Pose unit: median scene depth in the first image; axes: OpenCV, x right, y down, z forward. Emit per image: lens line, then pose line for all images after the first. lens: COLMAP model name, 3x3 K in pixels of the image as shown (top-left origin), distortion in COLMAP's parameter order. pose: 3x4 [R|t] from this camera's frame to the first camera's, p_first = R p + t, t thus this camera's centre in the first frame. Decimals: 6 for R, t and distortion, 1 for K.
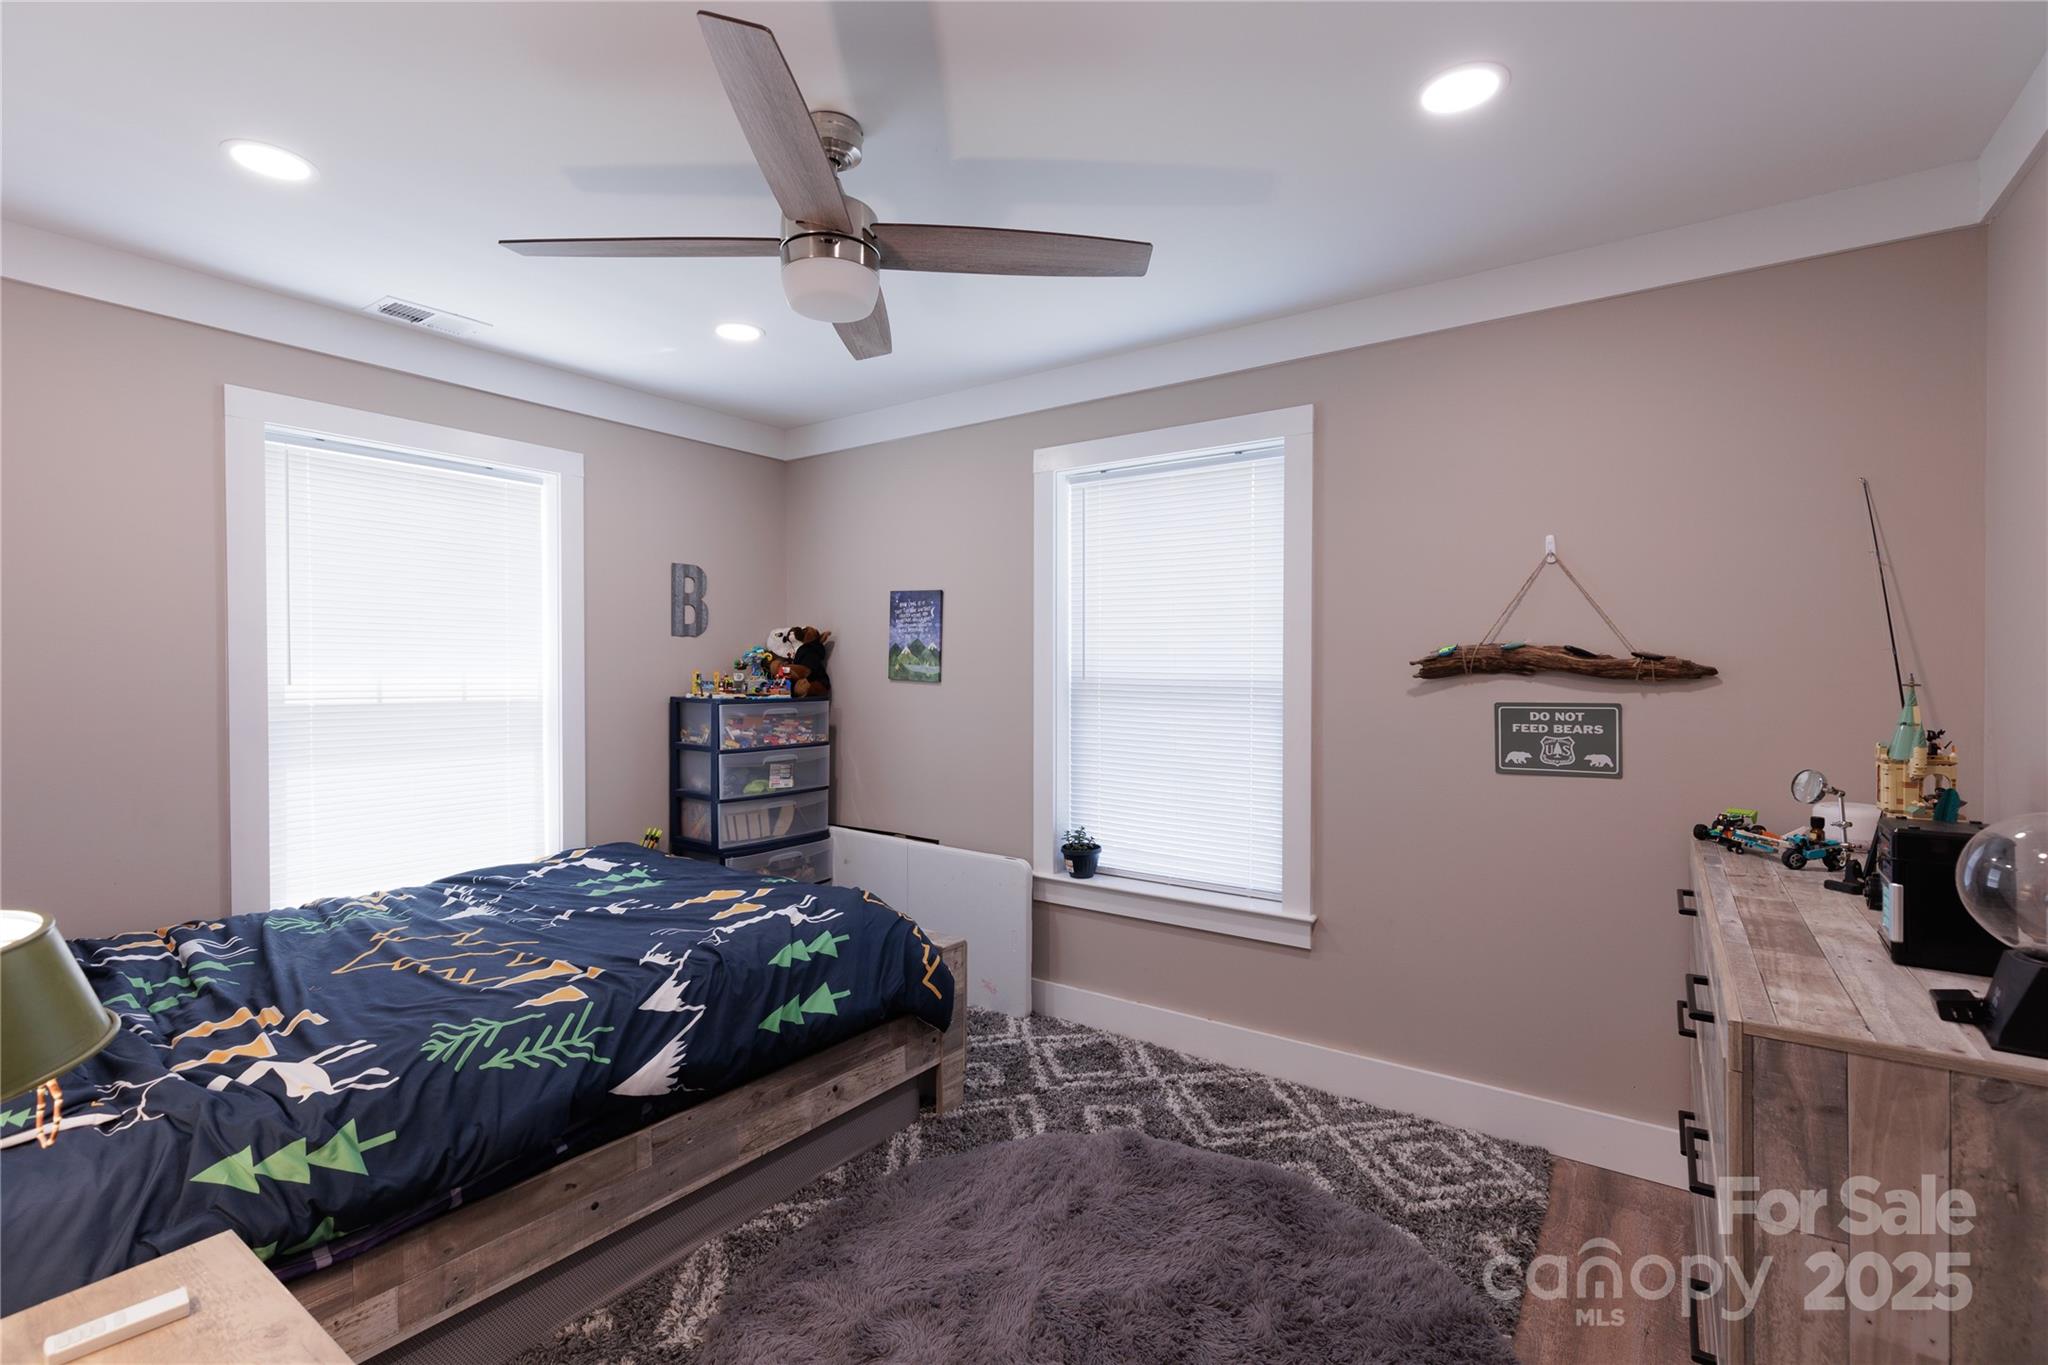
lens RADIAL K [[919.6, 0, 1028.9], [0, 919.6, 677.5], [0, 0, 1]] dist [0.000399, 0.000623]
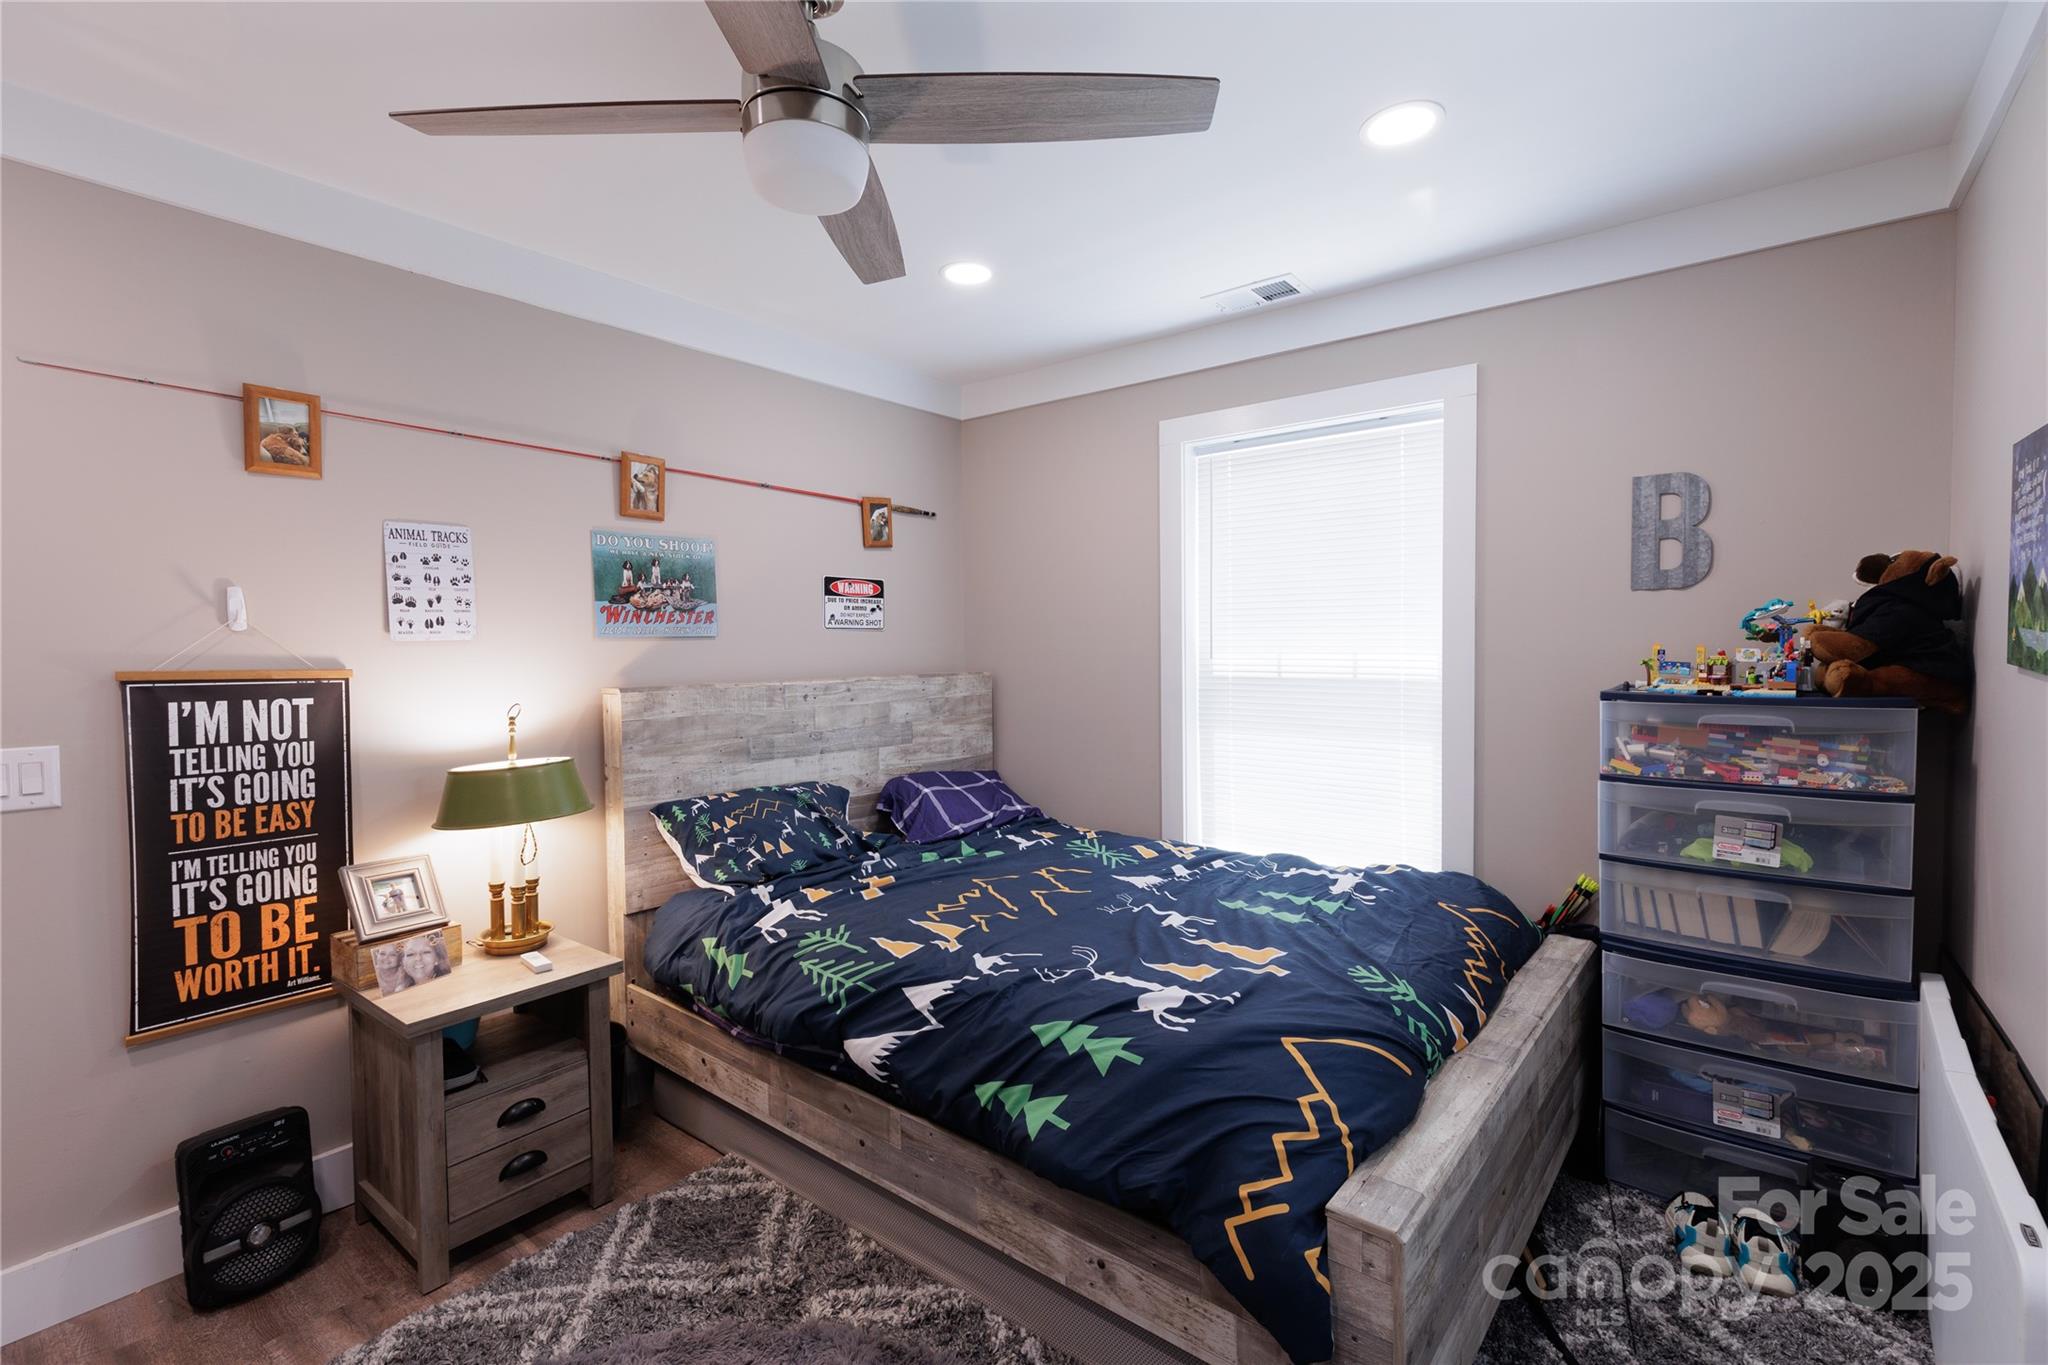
lens RADIAL K [[919.6, 0, 1031.8], [0, 919.6, 680.4], [0, 0, 1]] dist [0.000399, 0.000623]
pose [[-0.052552, 0.037801, -0.997902, 0.362614], [-0.000635, 0.999282, 0.037887, -0.008337], [0.998618, 0.002624, -0.052490, 0.783218]]
